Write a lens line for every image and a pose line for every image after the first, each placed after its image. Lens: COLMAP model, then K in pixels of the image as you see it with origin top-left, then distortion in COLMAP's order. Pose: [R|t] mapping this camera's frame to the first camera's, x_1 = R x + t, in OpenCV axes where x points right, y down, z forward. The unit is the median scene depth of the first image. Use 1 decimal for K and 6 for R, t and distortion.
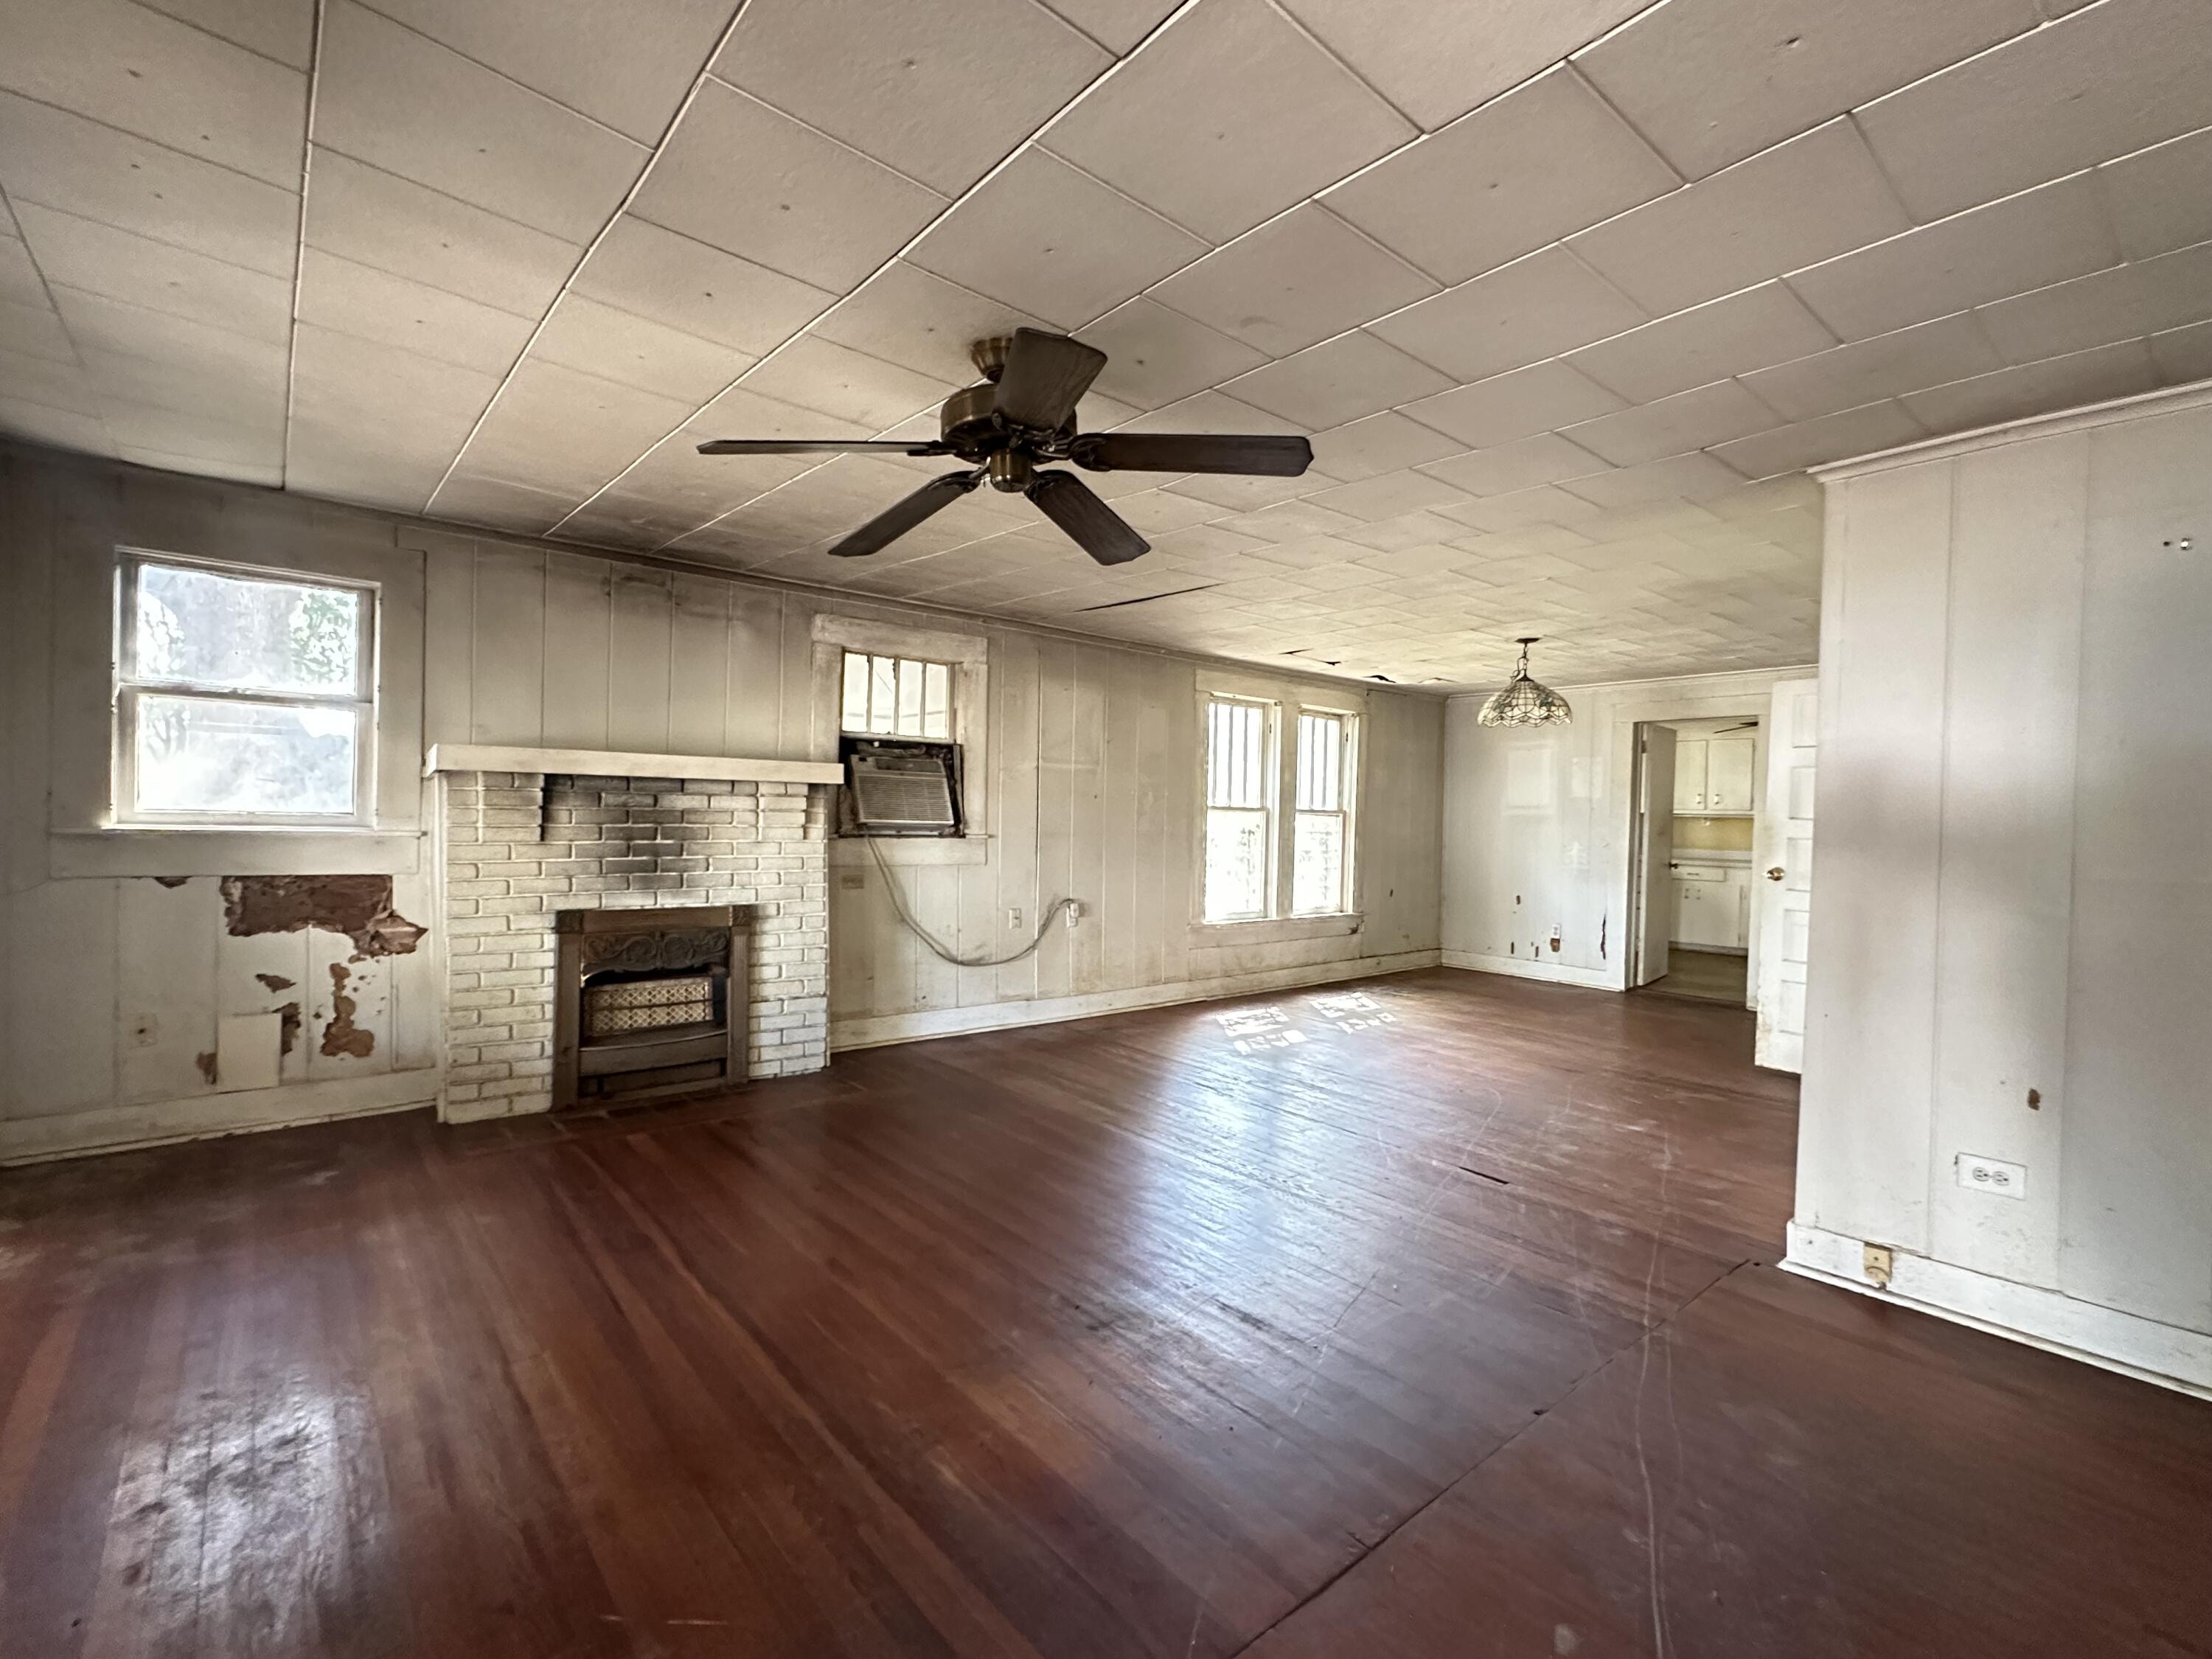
lens RADIAL K [[985.3, 0, 1105.4], [0, 985.3, 832.0], [0, 0, 1]] dist [-0.001138, -0.000065]
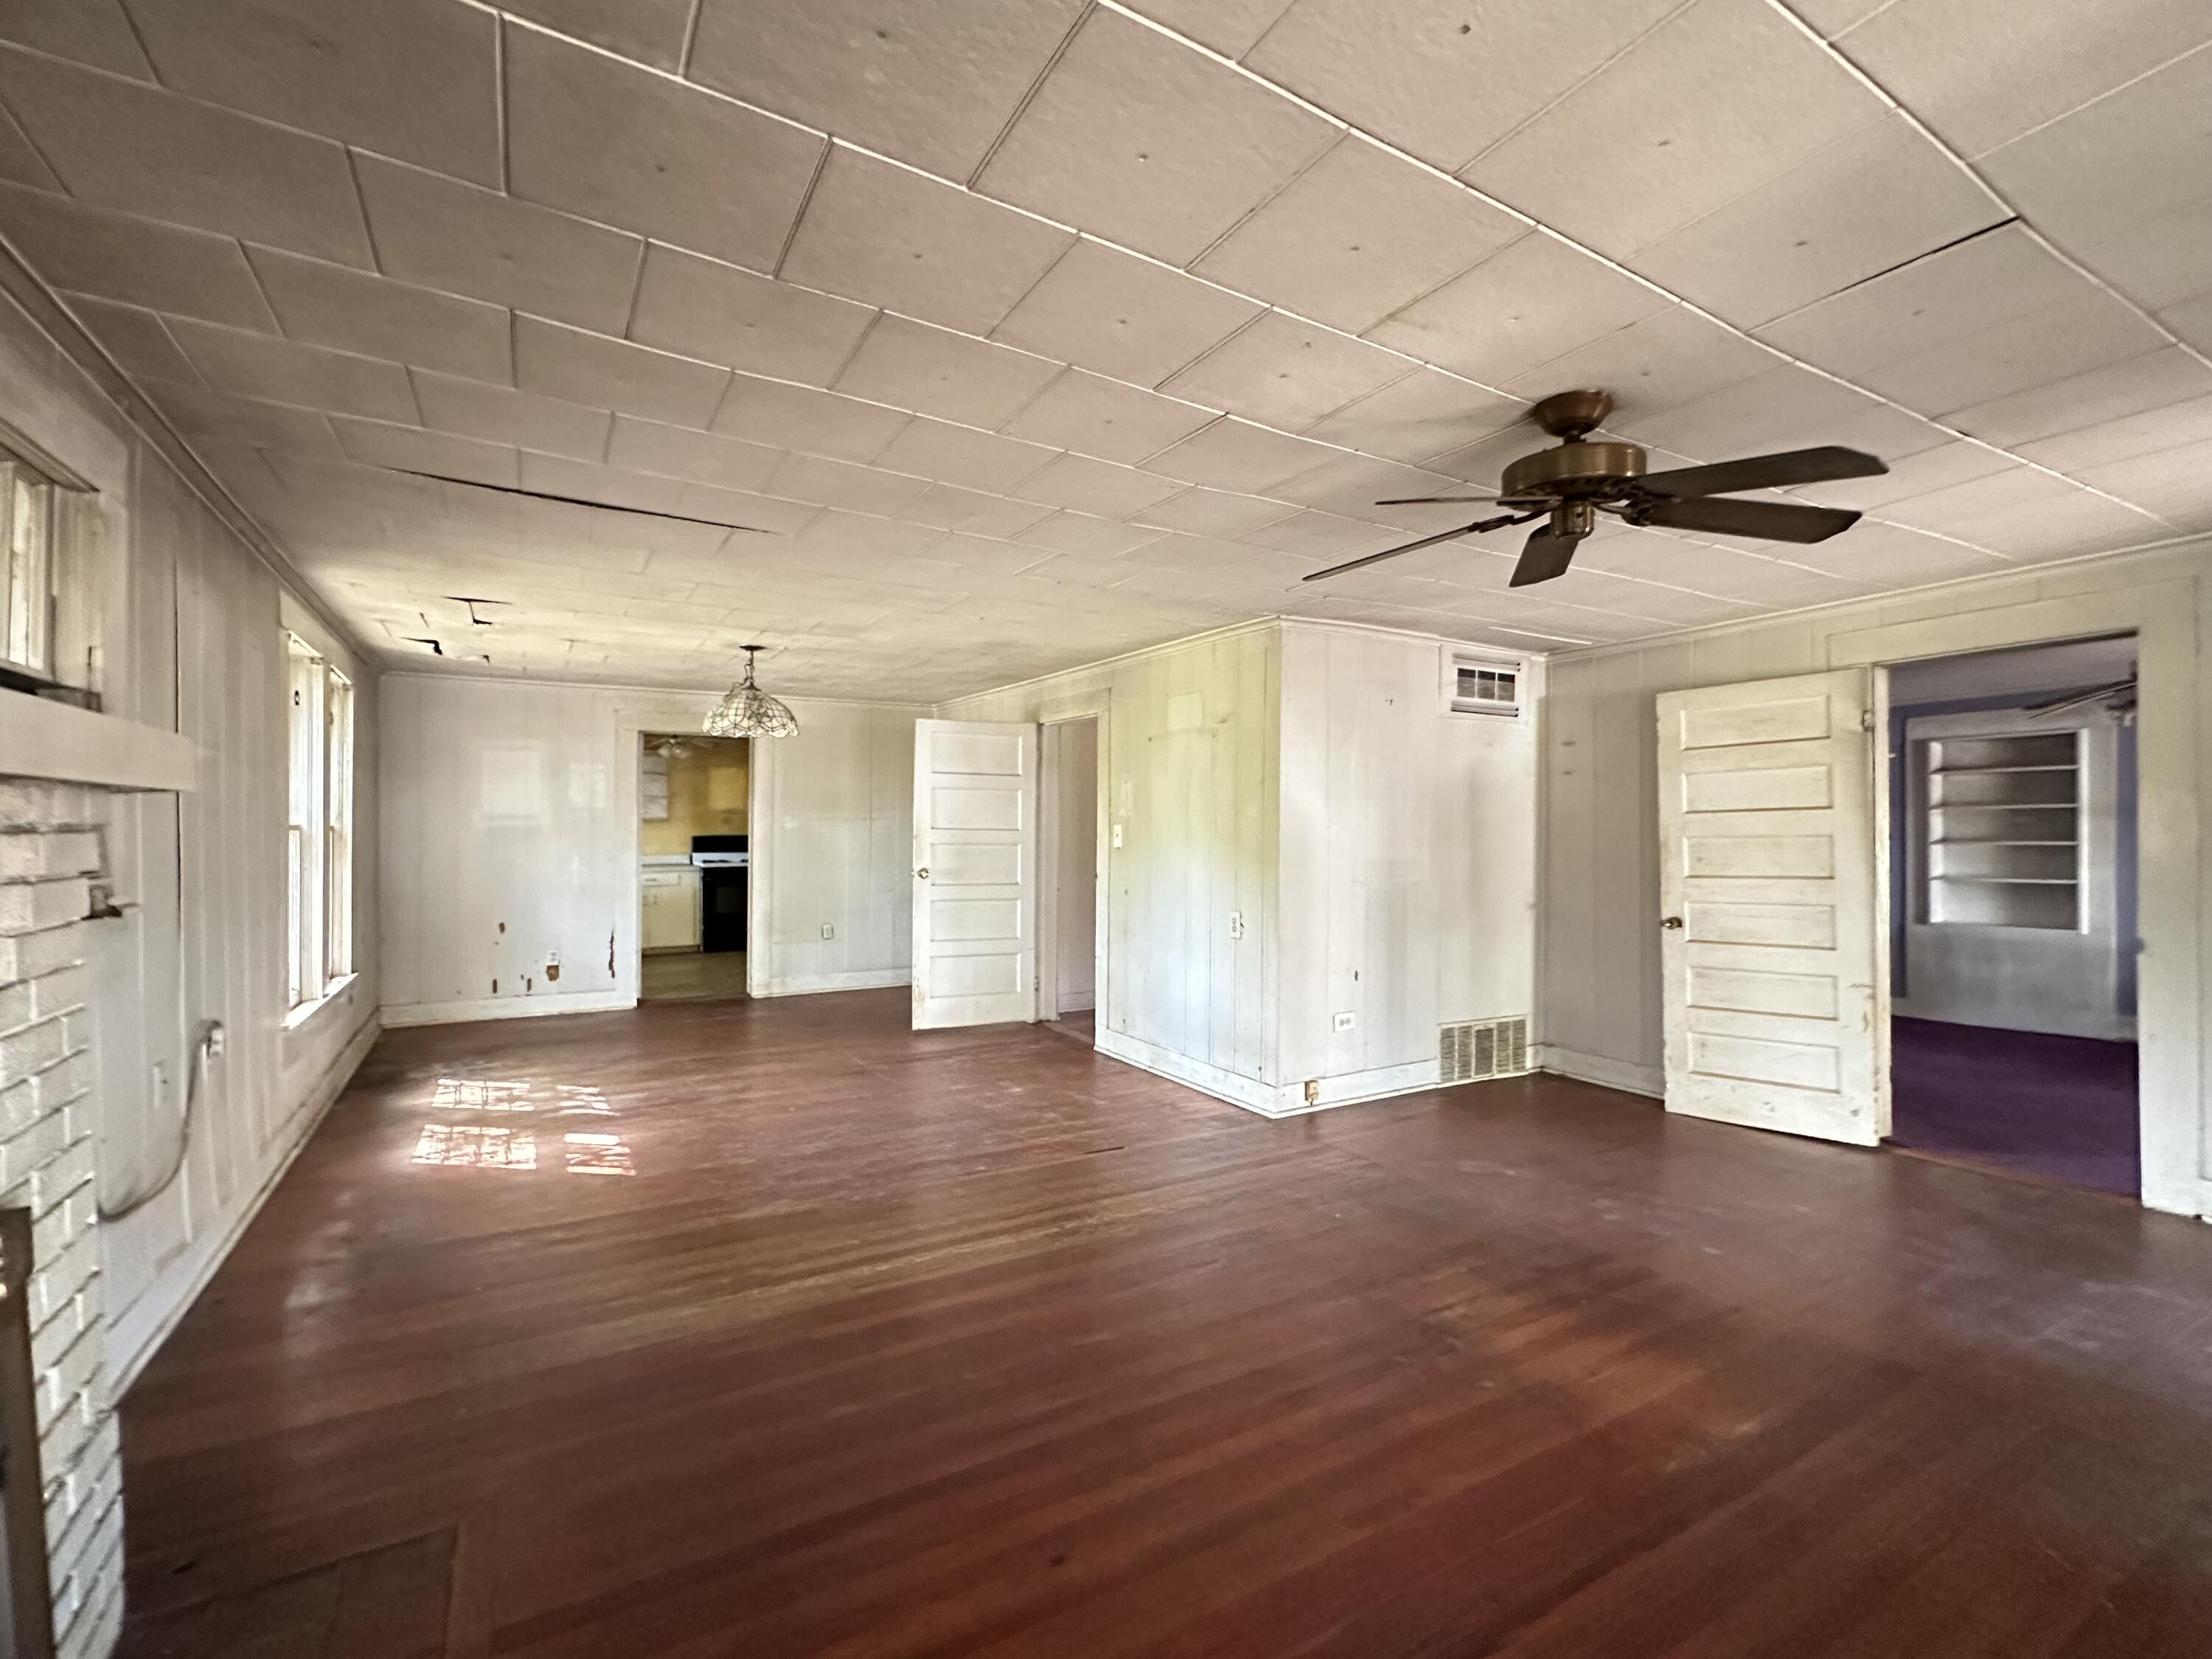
lens RADIAL K [[985.3, 0, 1105.9], [0, 985.3, 833.0], [0, 0, 1]] dist [-0.001138, -0.000065]
pose [[0.175297, -0.023544, 0.984234, -0.480512], [0.020809, 0.999579, 0.020205, -0.027658], [-0.984296, 0.016939, 0.175714, 0.519855]]
